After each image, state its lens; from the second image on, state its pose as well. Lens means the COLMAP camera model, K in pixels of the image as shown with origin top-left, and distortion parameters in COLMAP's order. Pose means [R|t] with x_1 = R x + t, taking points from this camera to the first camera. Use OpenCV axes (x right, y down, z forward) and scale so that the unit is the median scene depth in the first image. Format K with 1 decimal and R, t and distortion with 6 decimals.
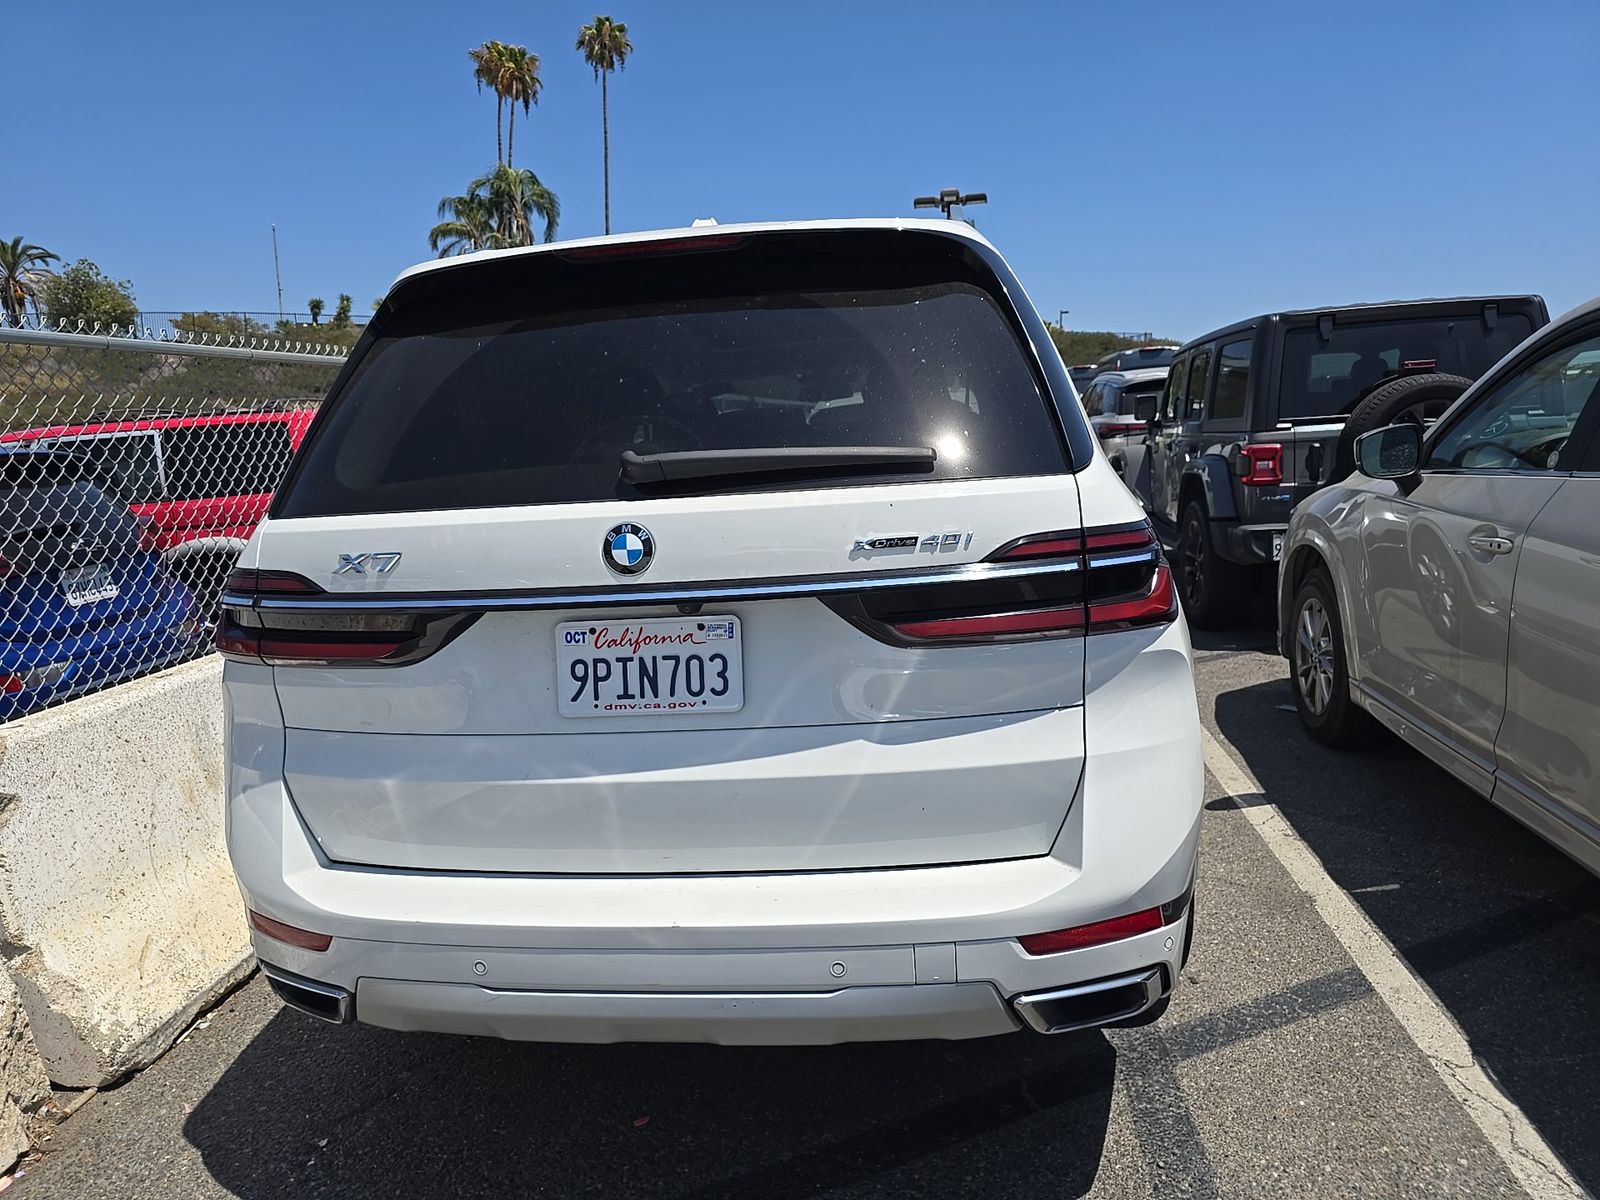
lens RADIAL K [[1093.6, 0, 687.0], [0, 1093.6, 609.3], [0, 0, 1]] dist [0.066436, -0.066860]
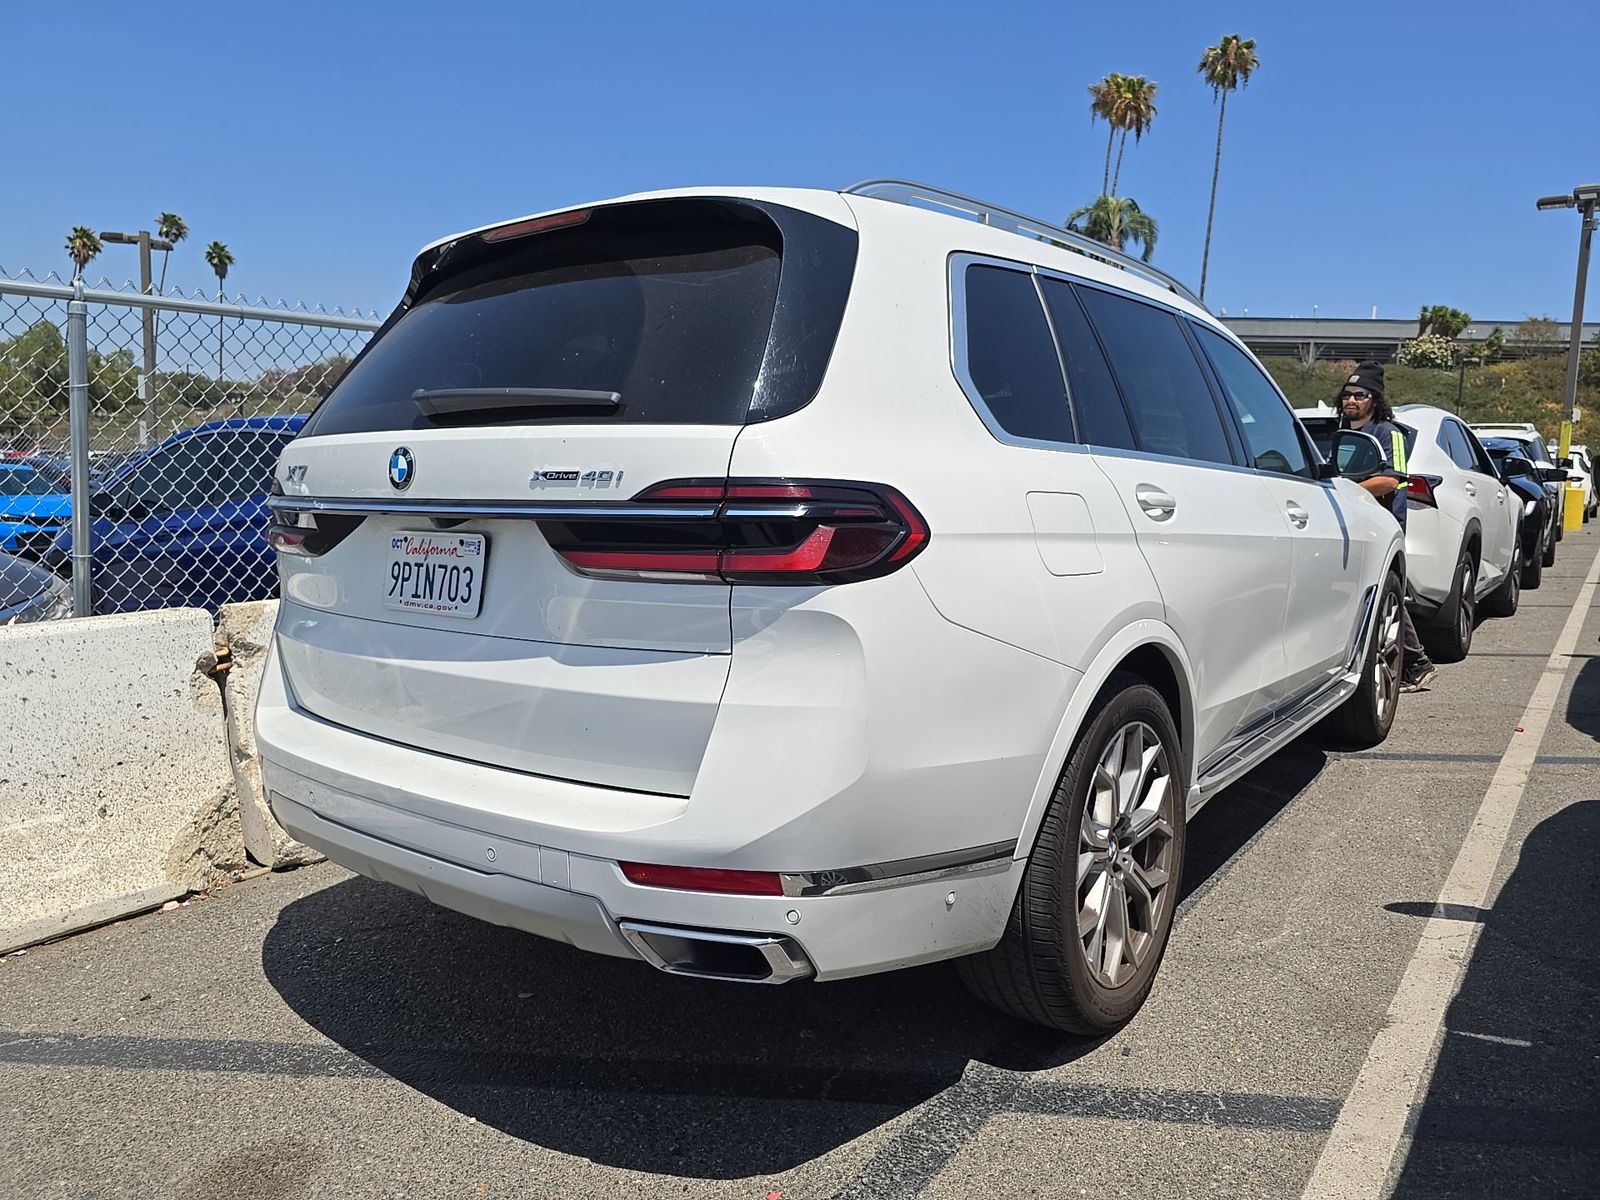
lens RADIAL K [[1079.0, 0, 800.0], [0, 1079.0, 600.0], [0, 0, 1]] dist [0.050039, -0.048580]
pose [[0.868893, 0.115616, -0.481309, 0.872461], [-0.133058, 0.991106, -0.002131, 0.030785], [0.476782, 0.065894, 0.876548, 0.161754]]
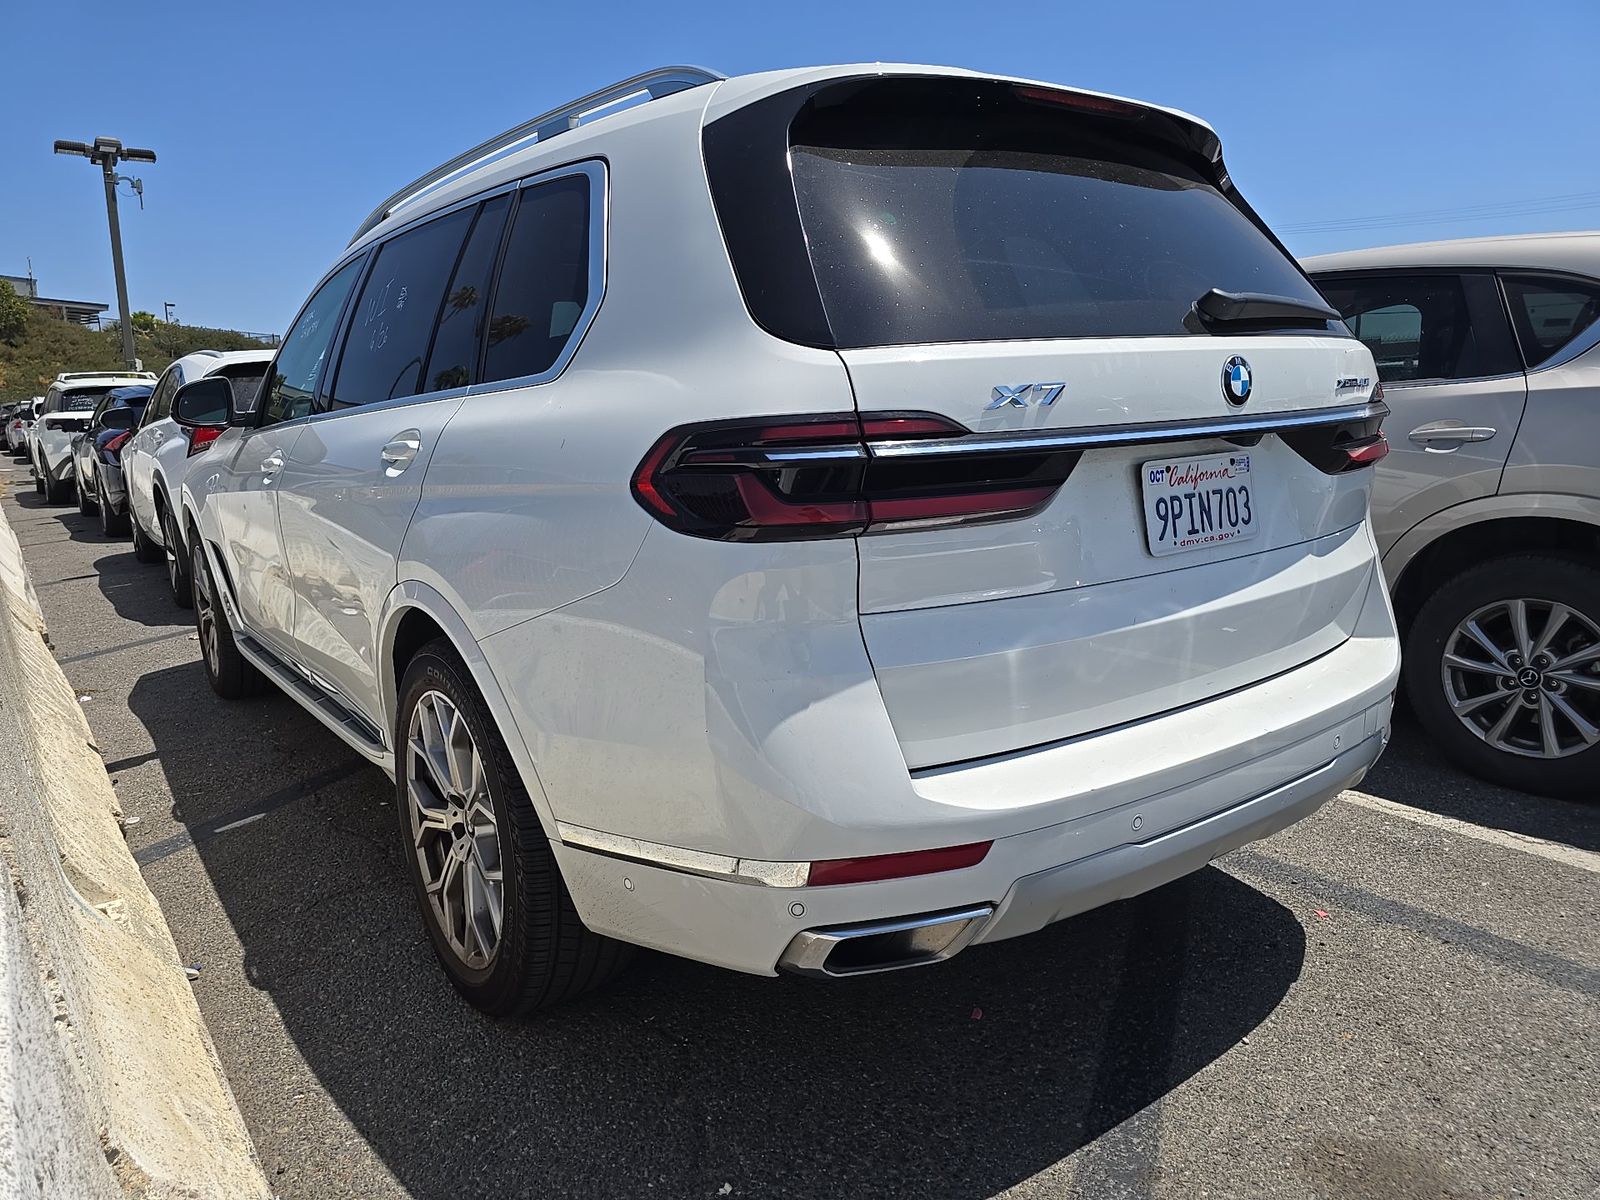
lens RADIAL K [[1079.0, 0, 800.0], [0, 1079.0, 600.0], [0, 0, 1]] dist [0.050039, -0.048580]
pose [[0.730710, -0.093952, 0.676192, -1.016383], [0.101702, 0.994413, 0.028265, 0.076635], [-0.675070, 0.048116, 0.736183, 0.497801]]
